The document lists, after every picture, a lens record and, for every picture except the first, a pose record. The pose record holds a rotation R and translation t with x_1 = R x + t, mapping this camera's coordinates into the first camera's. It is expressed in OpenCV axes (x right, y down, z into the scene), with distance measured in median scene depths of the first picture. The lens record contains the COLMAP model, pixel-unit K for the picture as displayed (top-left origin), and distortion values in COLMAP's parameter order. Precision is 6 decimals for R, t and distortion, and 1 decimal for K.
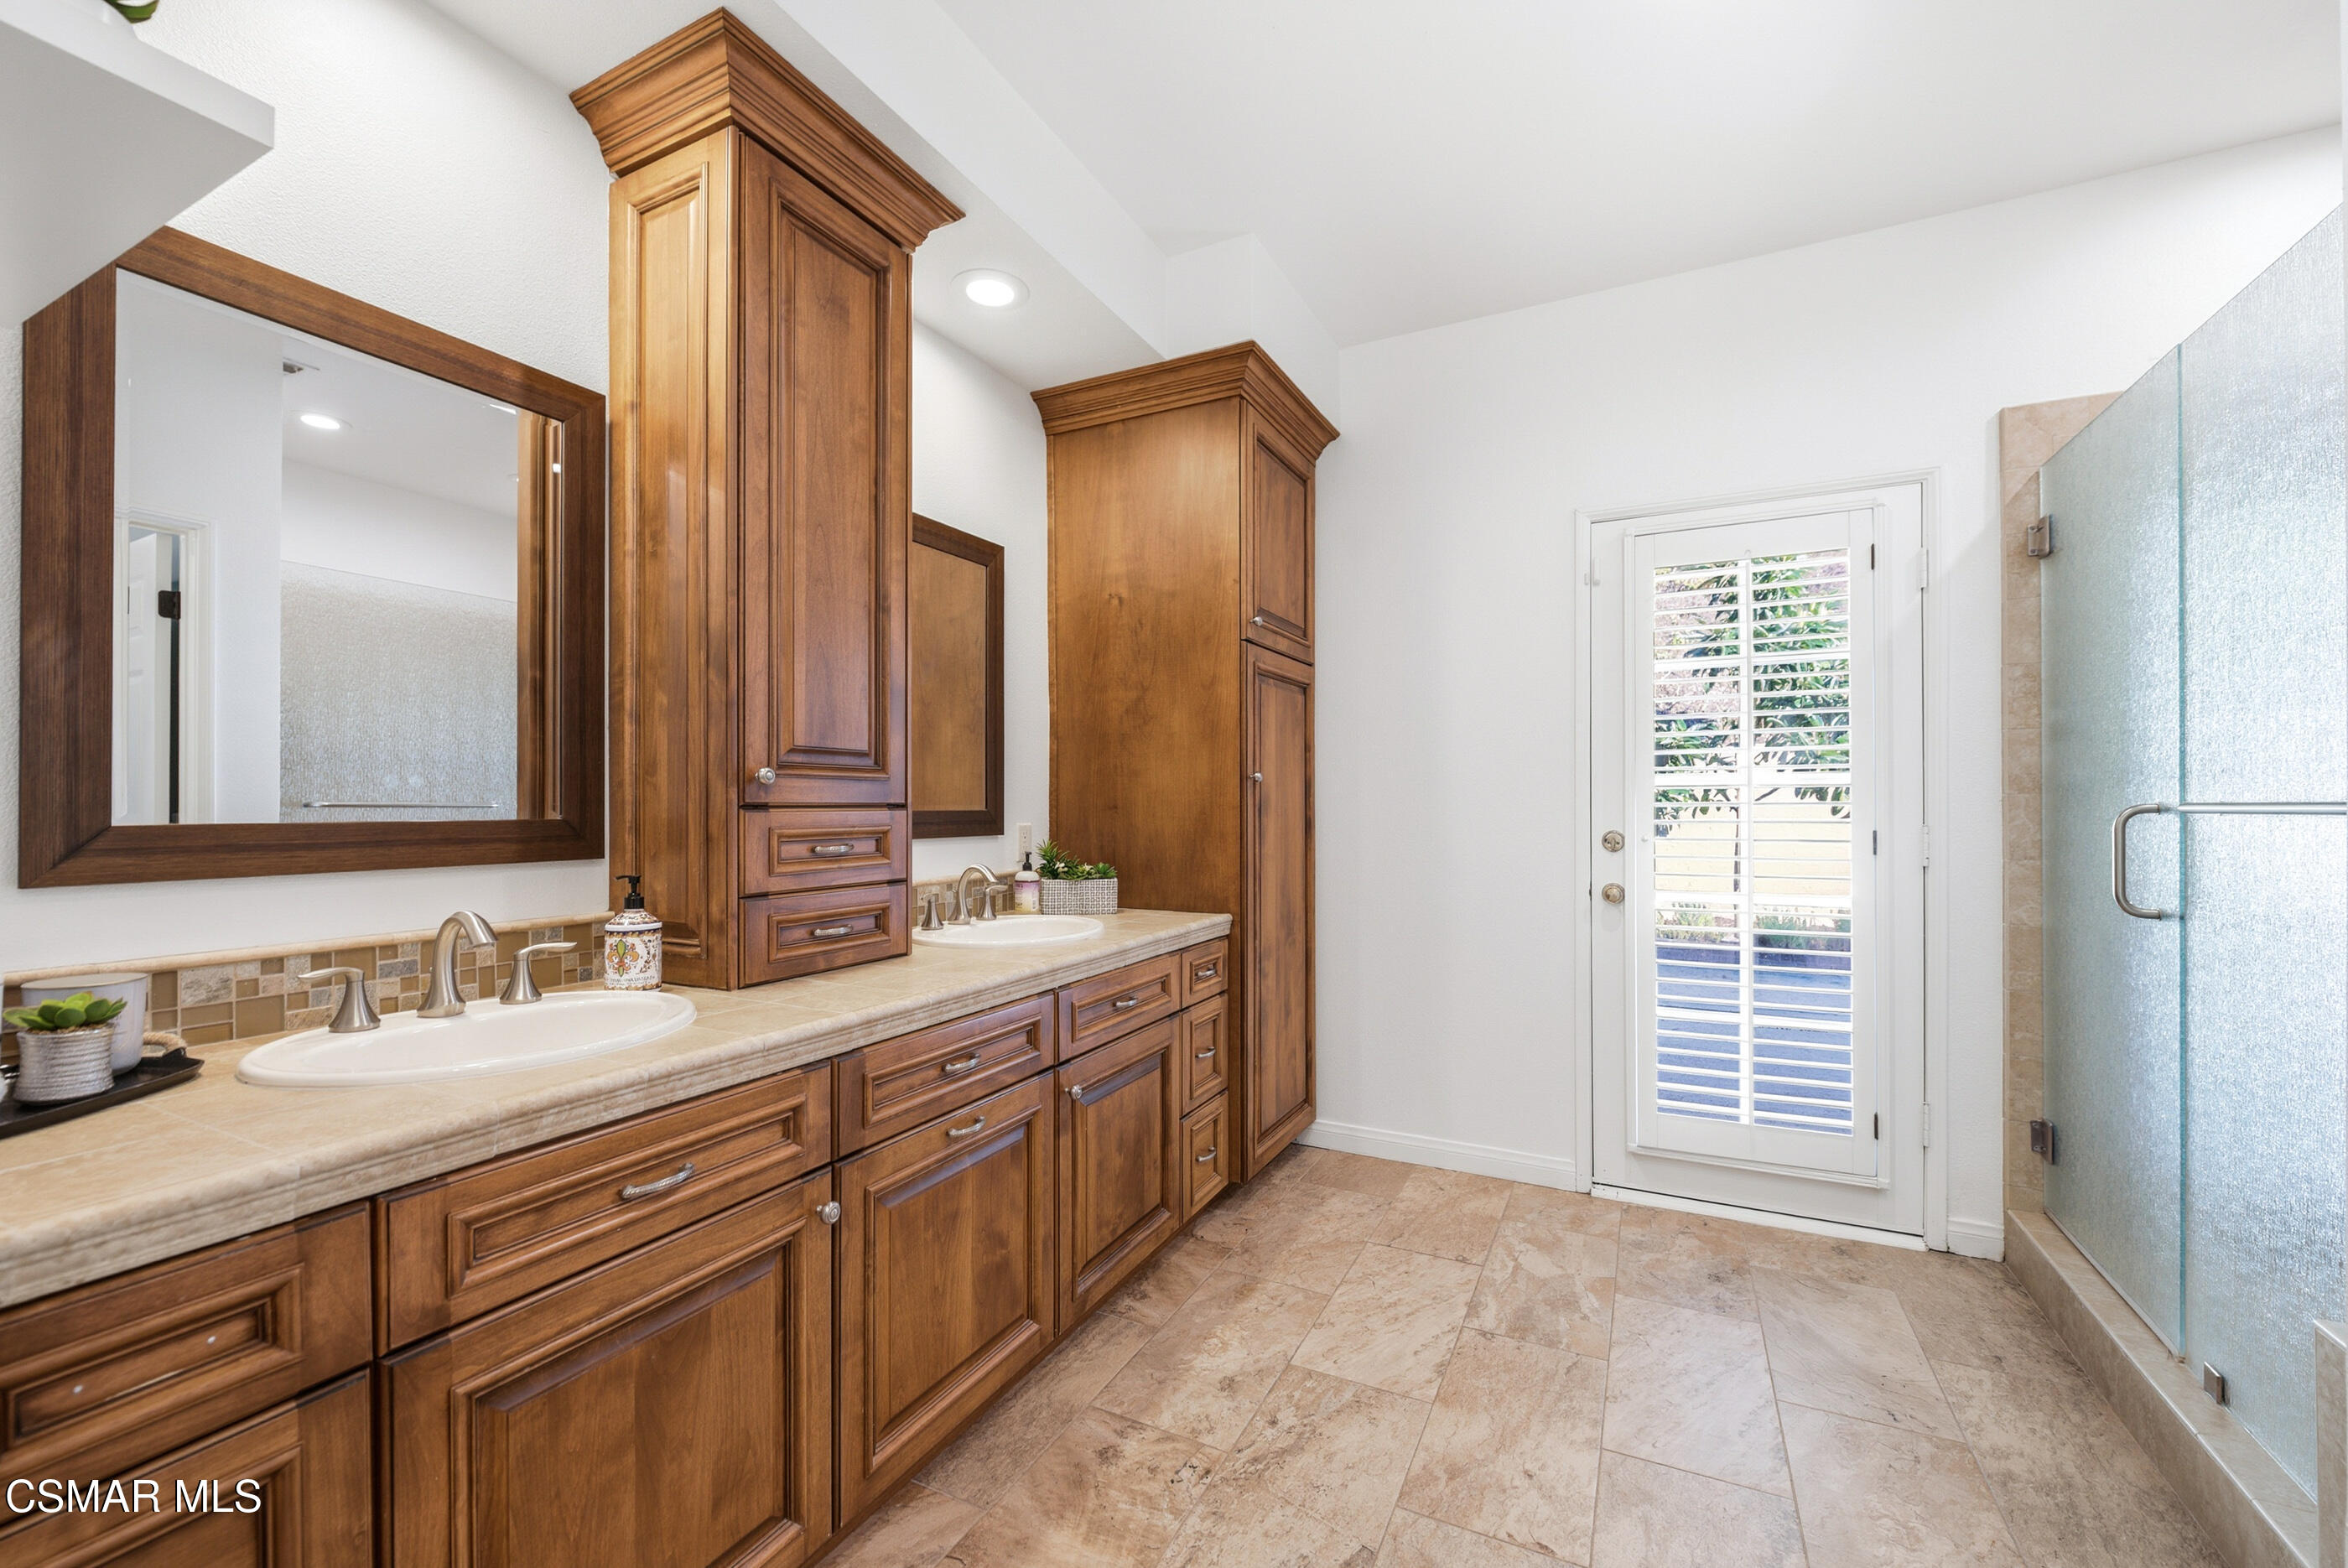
lens RADIAL K [[956.0, 0, 1183.1], [0, 956.0, 798.2], [0, 0, 1]] dist [-0.000070, -0.000126]
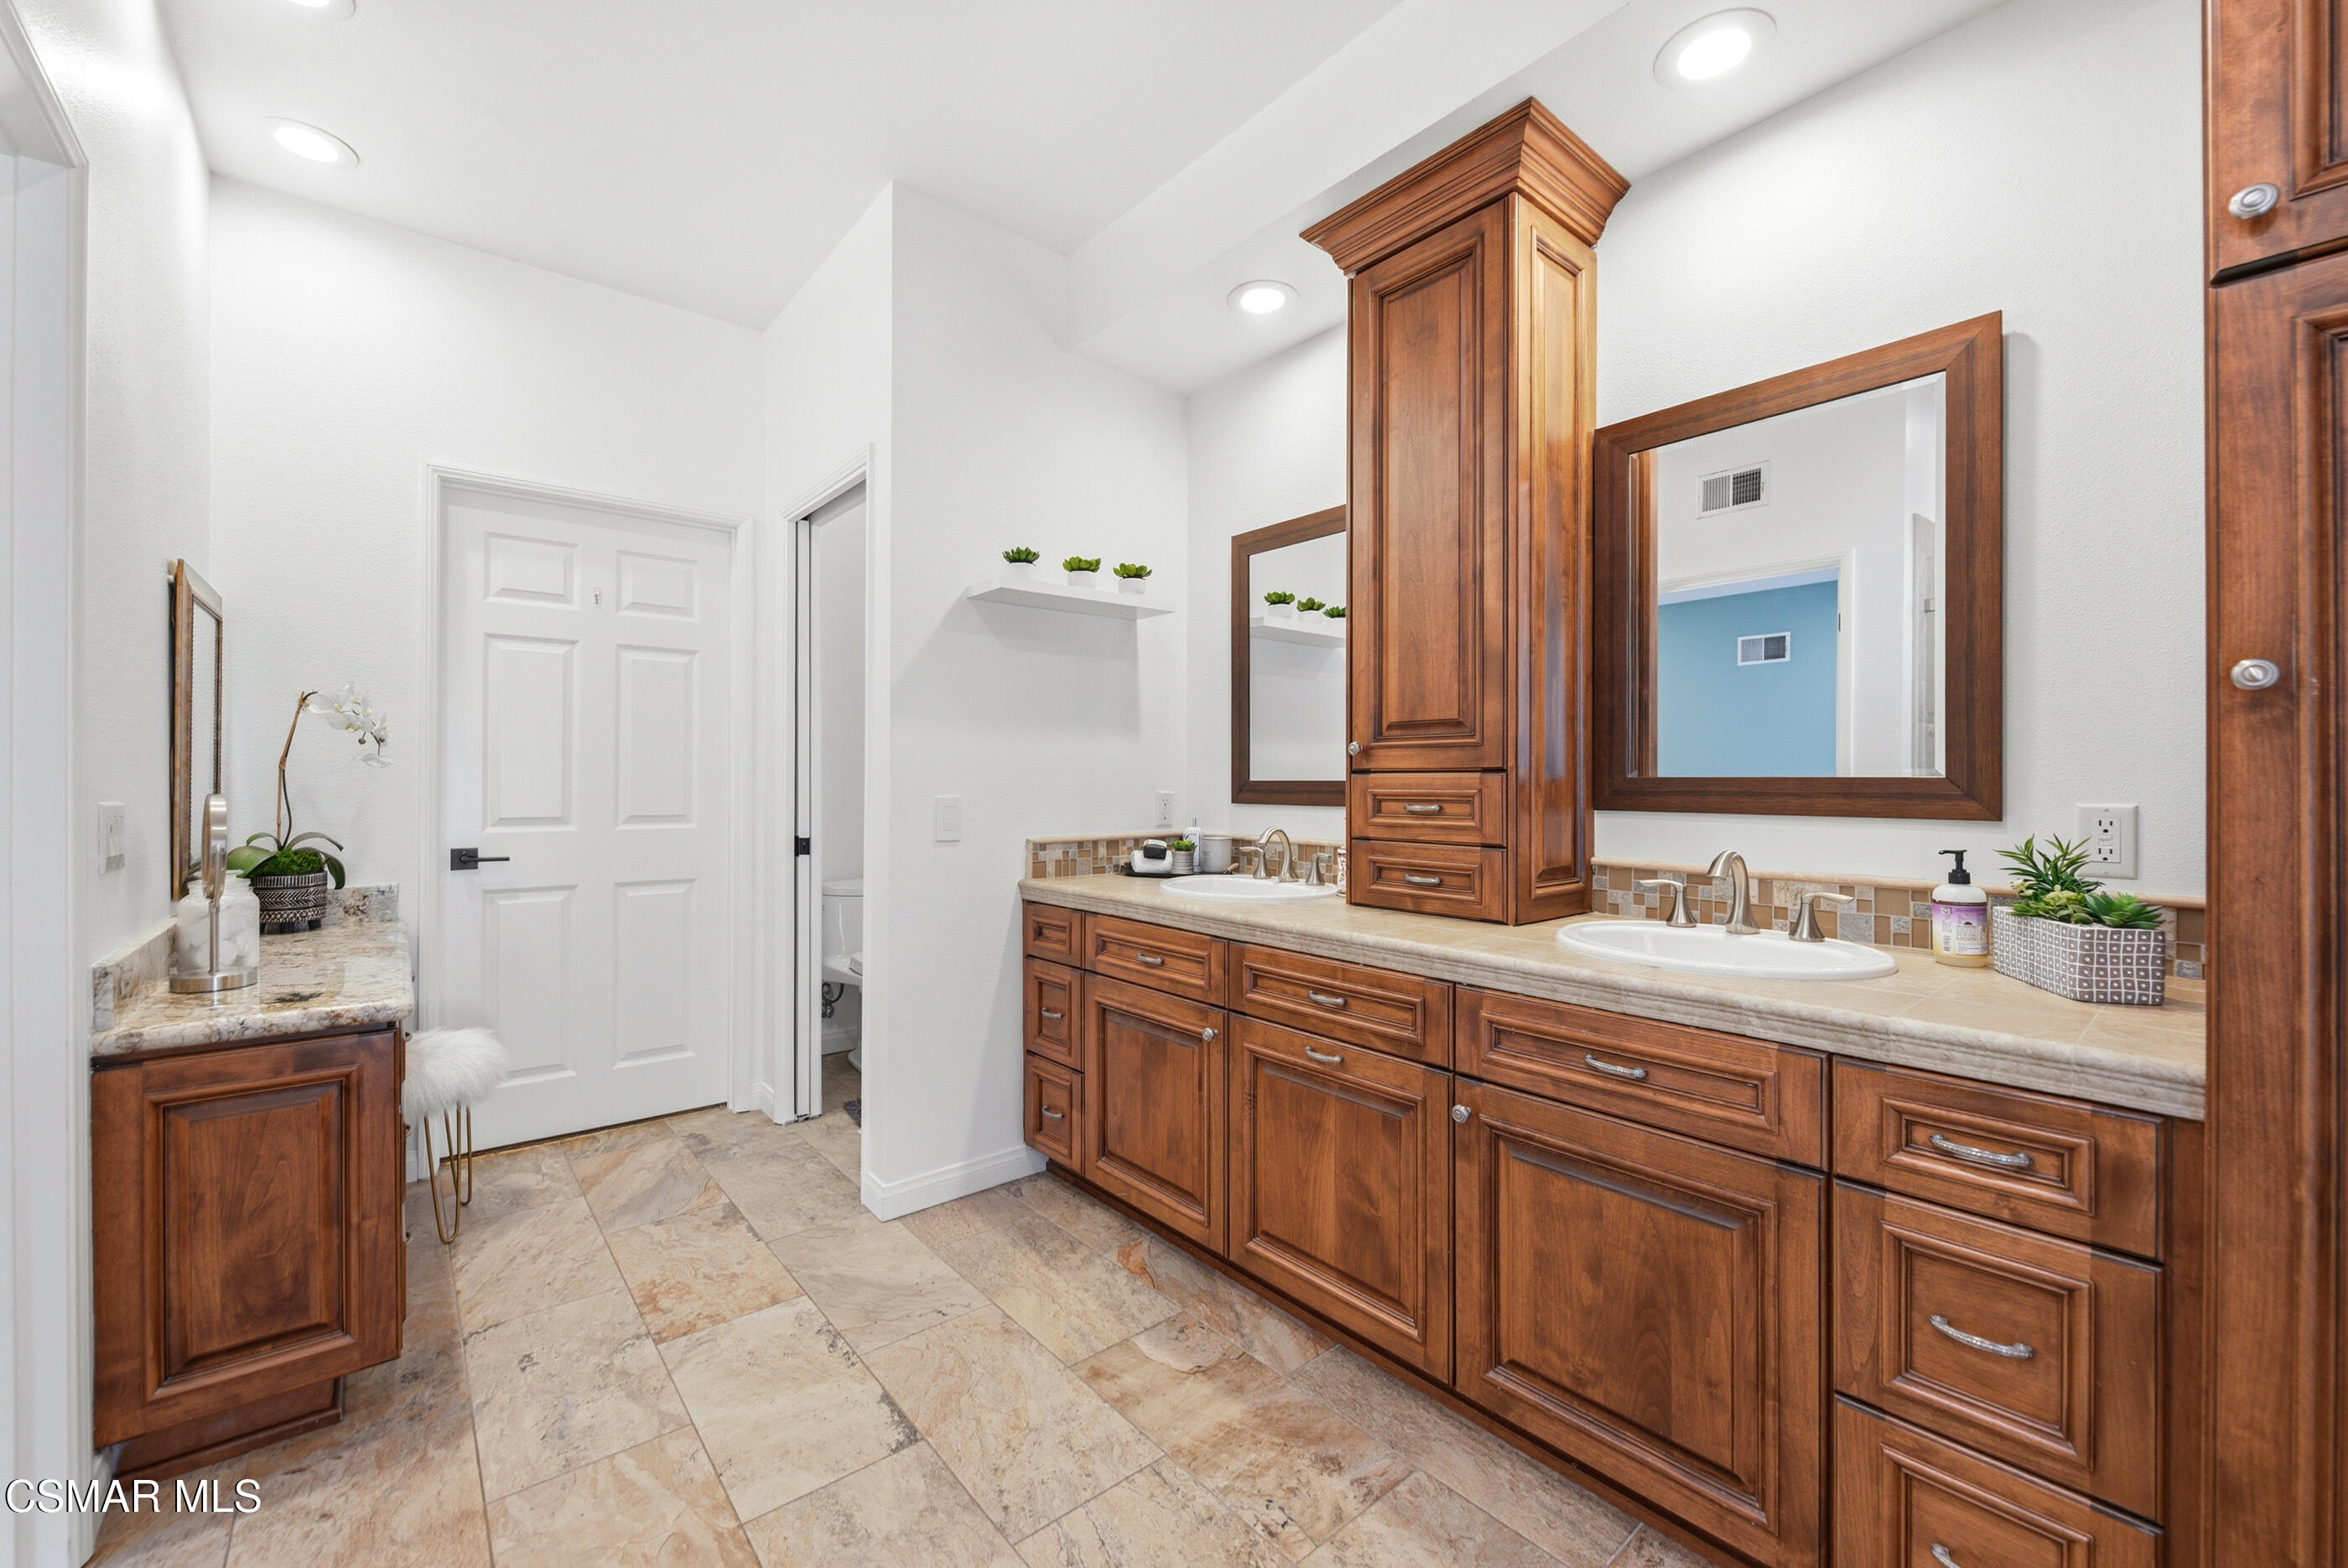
lens RADIAL K [[944.9, 0, 1188.4], [0, 944.9, 781.9], [0, 0, 1]] dist [-0.001609, -0.000790]
pose [[-0.392509, 0.002647, -0.919744, 0.810576], [0.003018, 0.999994, 0.001589, 0.019389], [0.919743, -0.002152, -0.392515, 1.220814]]
